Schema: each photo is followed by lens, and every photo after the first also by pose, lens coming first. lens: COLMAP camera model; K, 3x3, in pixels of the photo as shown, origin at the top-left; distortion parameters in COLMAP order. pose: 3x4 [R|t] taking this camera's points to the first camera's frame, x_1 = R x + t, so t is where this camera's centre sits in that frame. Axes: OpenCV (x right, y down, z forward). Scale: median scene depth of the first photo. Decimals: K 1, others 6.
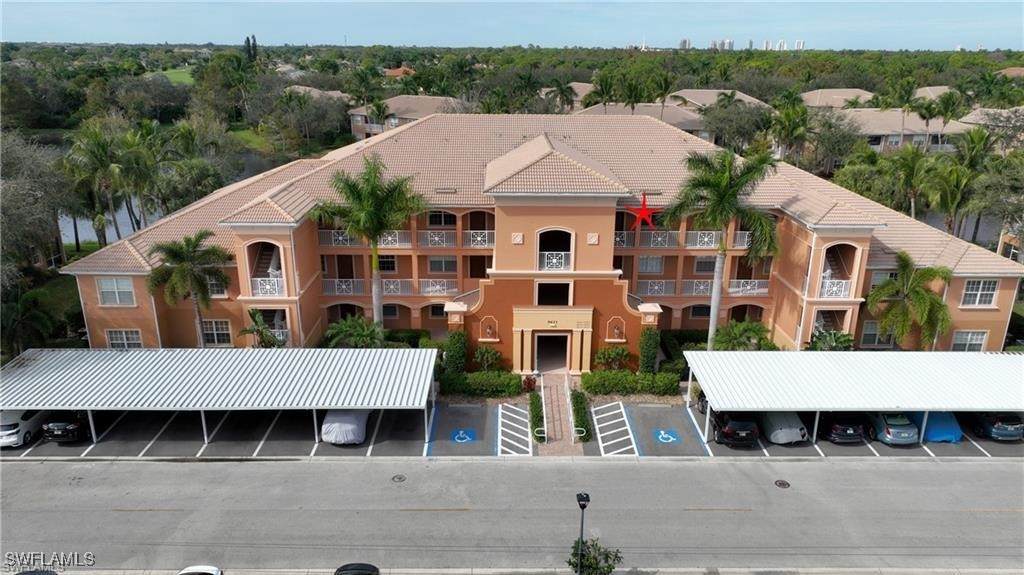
lens RADIAL K [[718.5, 0, 512.0], [0, 718.5, 287.5], [0, 0, 1]] dist [0.002838, 0.009397]
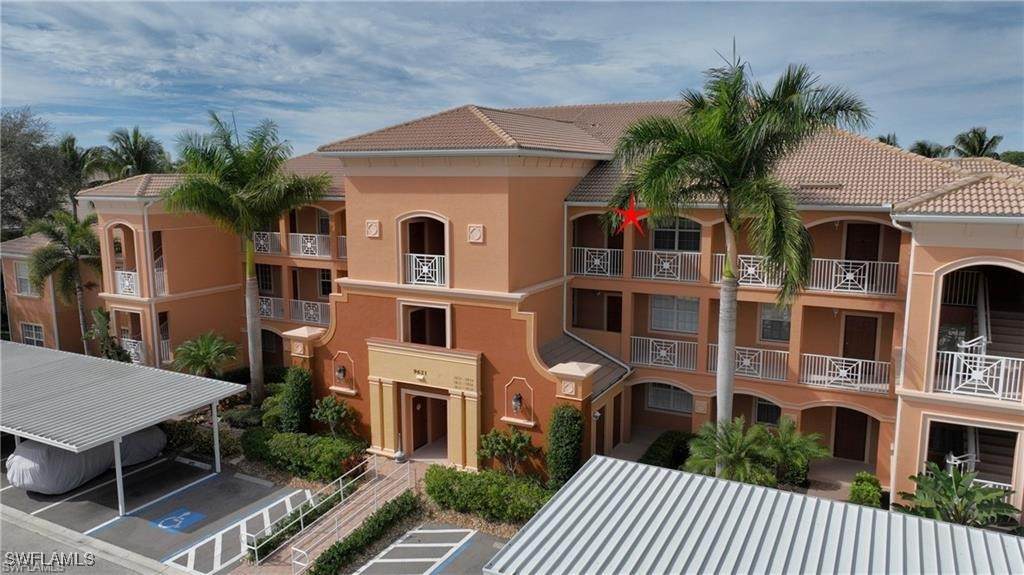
lens RADIAL K [[718.5, 0, 512.0], [0, 718.5, 287.5], [0, 0, 1]] dist [0.002838, 0.009397]
pose [[0.877525, 0.065914, -0.474979, 0.407057], [-0.145143, 0.980555, -0.132079, 0.046994], [0.457037, 0.184843, 0.870029, 0.500270]]
